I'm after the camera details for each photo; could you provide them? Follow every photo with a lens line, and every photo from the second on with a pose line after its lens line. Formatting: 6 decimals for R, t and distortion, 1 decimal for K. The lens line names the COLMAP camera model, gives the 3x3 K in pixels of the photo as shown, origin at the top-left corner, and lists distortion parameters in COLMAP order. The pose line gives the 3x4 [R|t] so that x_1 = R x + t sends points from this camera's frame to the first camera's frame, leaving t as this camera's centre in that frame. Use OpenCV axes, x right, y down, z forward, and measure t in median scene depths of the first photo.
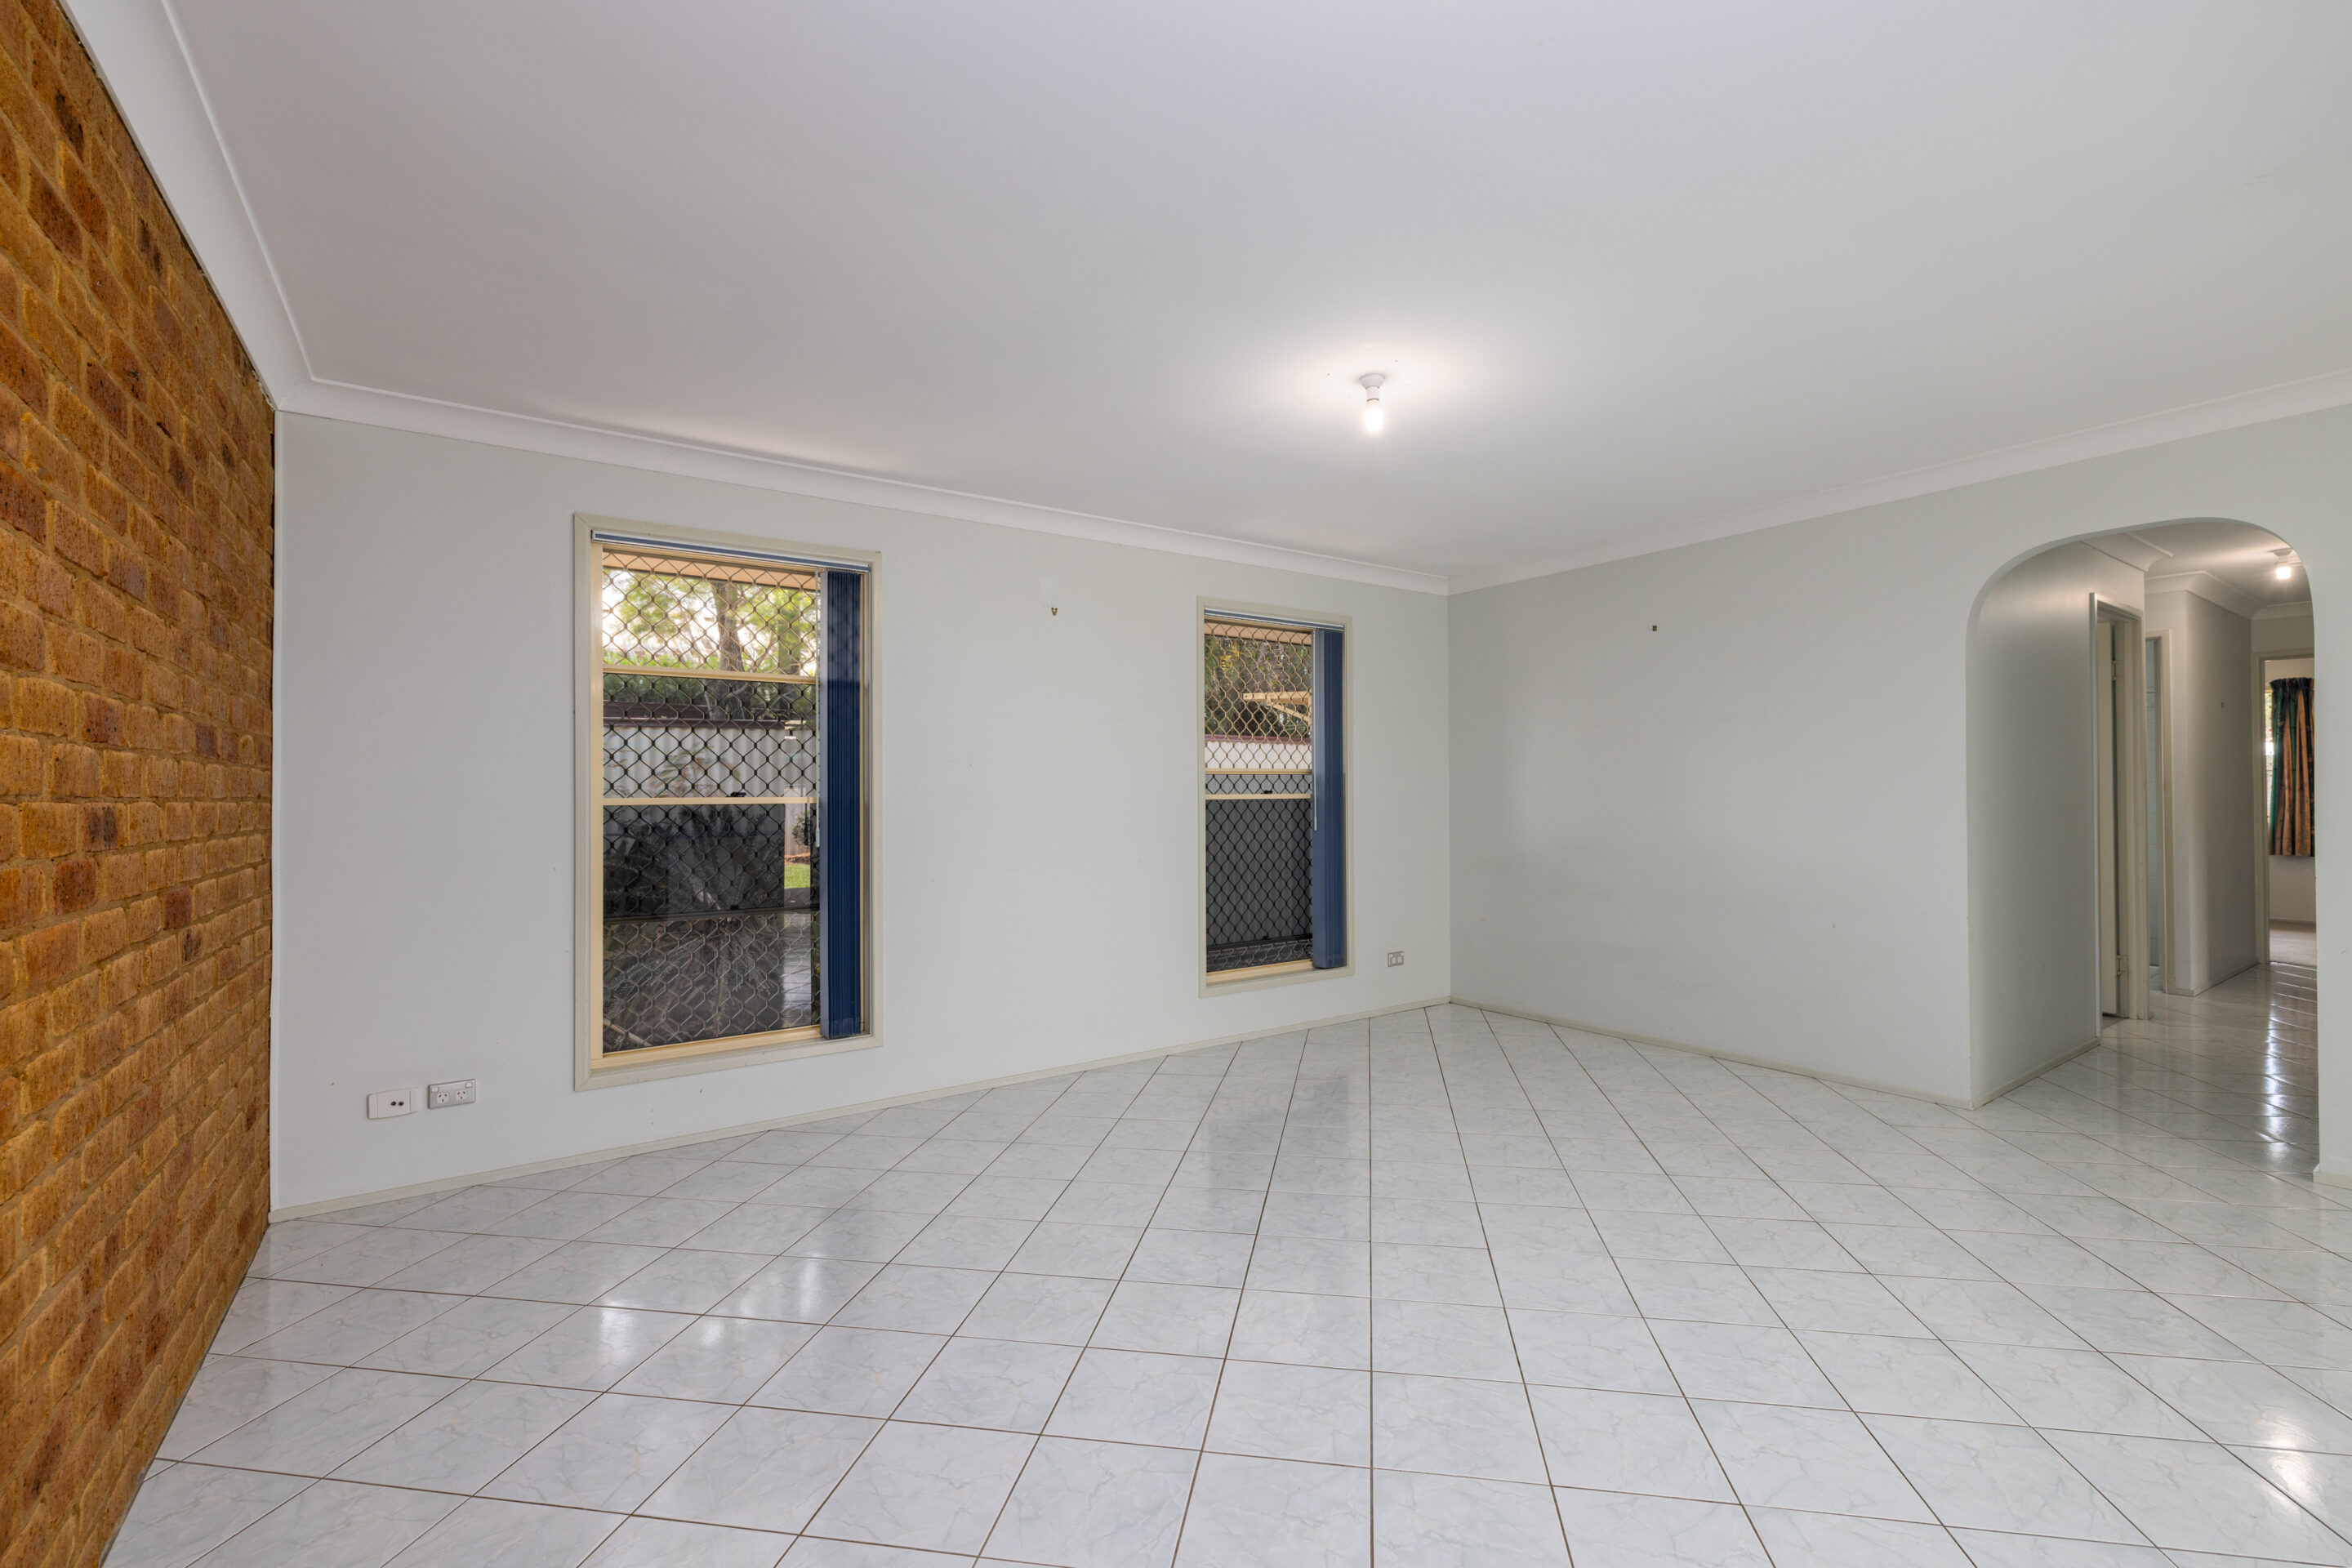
lens RADIAL K [[991.6, 0, 1162.0], [0, 991.6, 787.6], [0, 0, 1]] dist [0.002627, 0.000060]
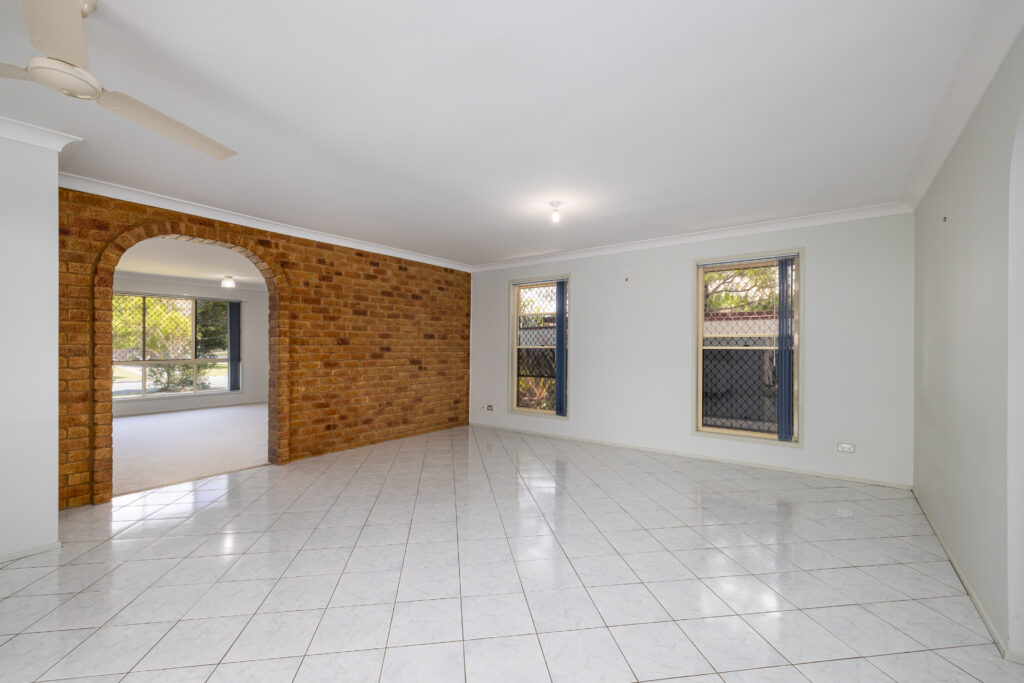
lens RADIAL K [[431.7, 0, 505.9], [0, 431.7, 343.1], [0, 0, 1]] dist [0.002627, 0.000060]
pose [[0.317176, 0.002302, -0.948364, 1.023335], [0.001374, 0.999995, 0.002887, -0.005446], [0.948366, -0.002219, 0.317172, 0.335337]]
